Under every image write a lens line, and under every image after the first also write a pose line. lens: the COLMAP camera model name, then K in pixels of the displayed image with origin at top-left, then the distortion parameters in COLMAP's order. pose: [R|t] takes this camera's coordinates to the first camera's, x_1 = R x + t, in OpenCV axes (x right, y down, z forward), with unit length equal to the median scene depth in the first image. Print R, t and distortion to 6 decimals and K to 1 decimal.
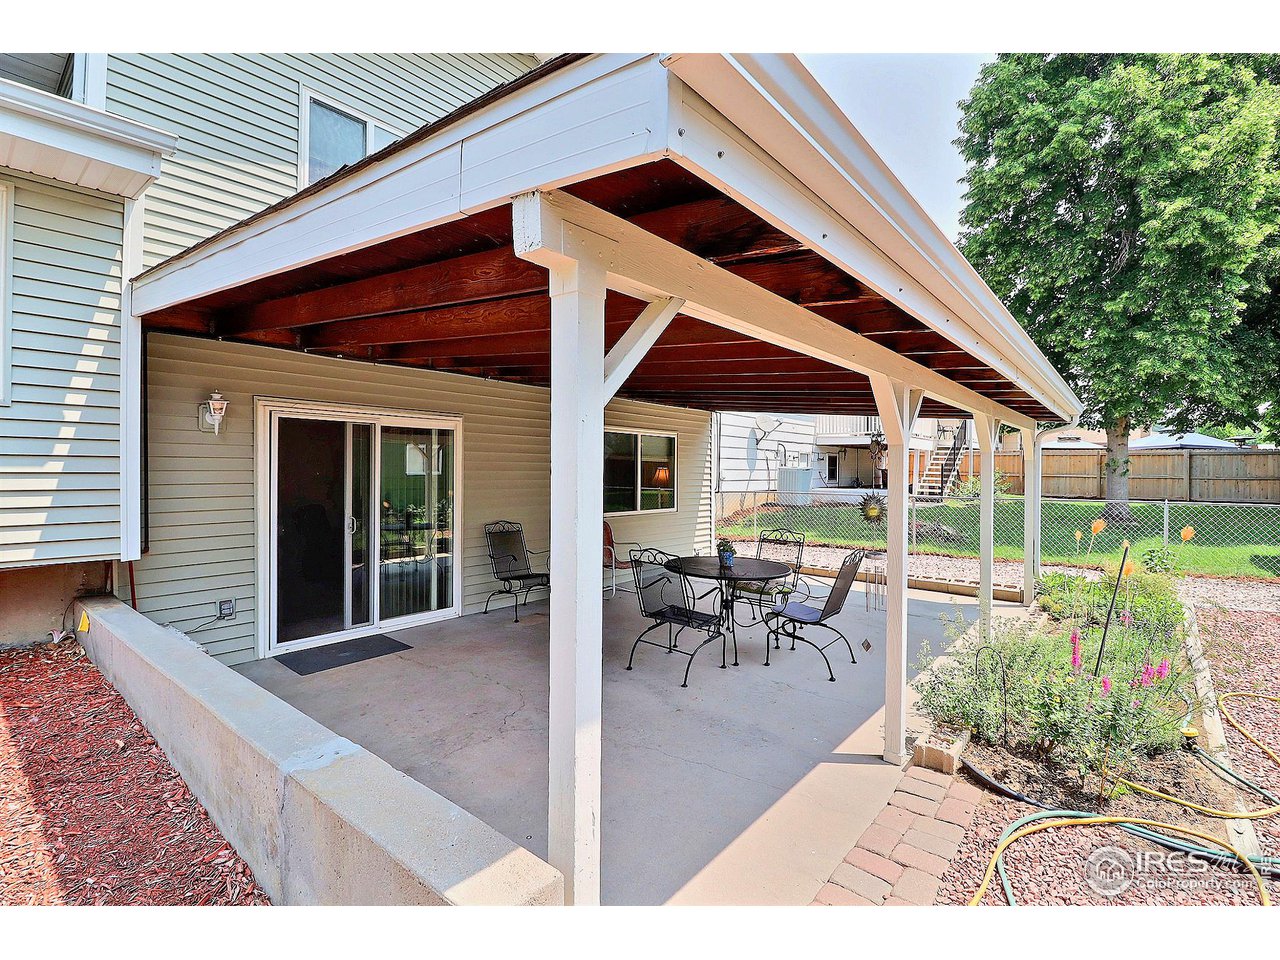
lens RADIAL K [[597.7, 0, 640.0], [0, 597.7, 480.0], [0, 0, 1]] dist [-0.002323, -0.000551]
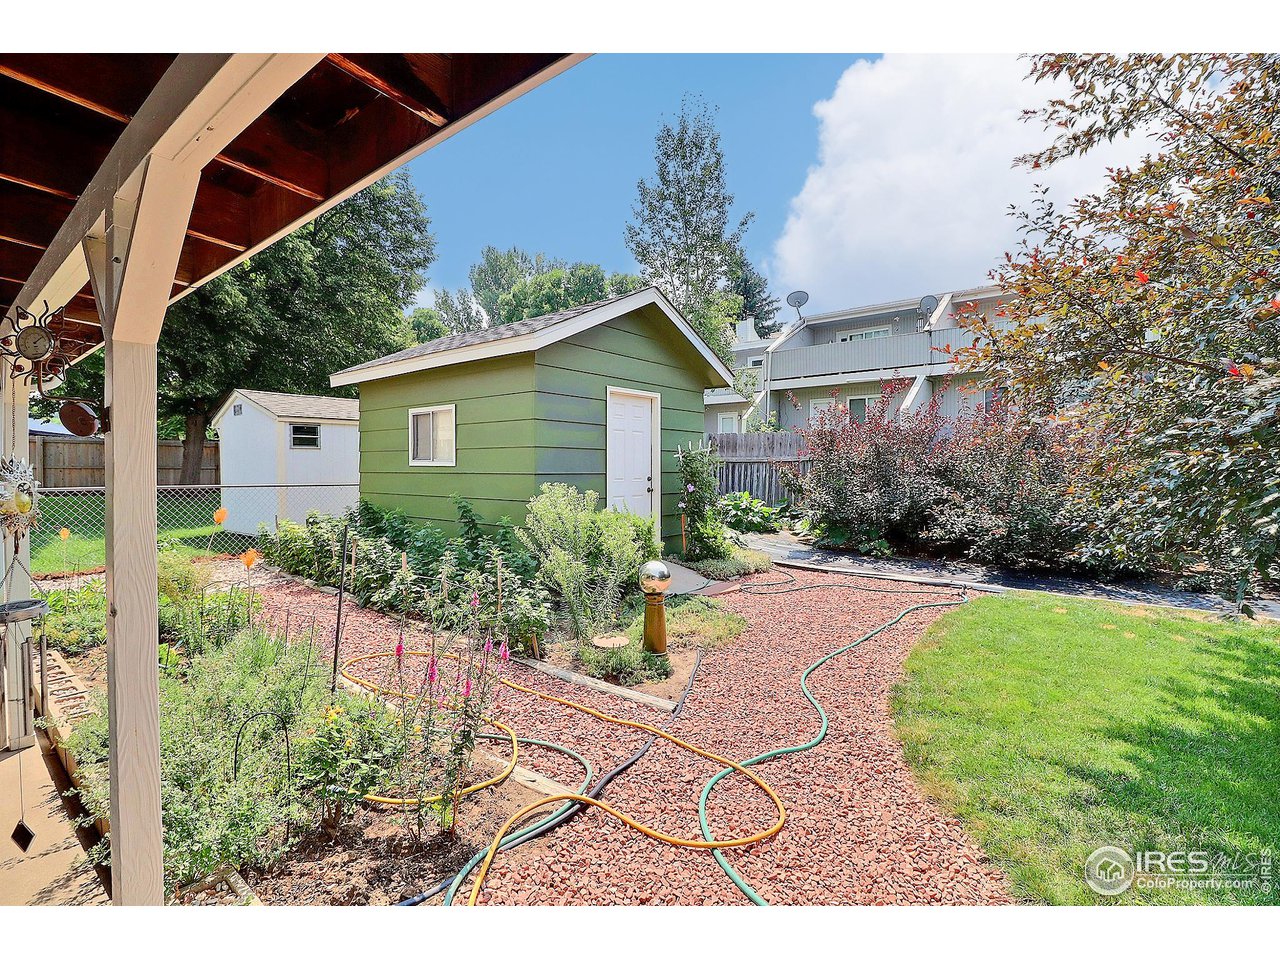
lens RADIAL K [[597.7, 0, 640.0], [0, 597.7, 480.0], [0, 0, 1]] dist [-0.002323, -0.000551]
pose [[-0.022679, -0.024183, 0.999450, -0.027935], [0.013785, 0.999605, 0.024499, 0.040353], [-0.999648, 0.014333, -0.022337, 0.770928]]
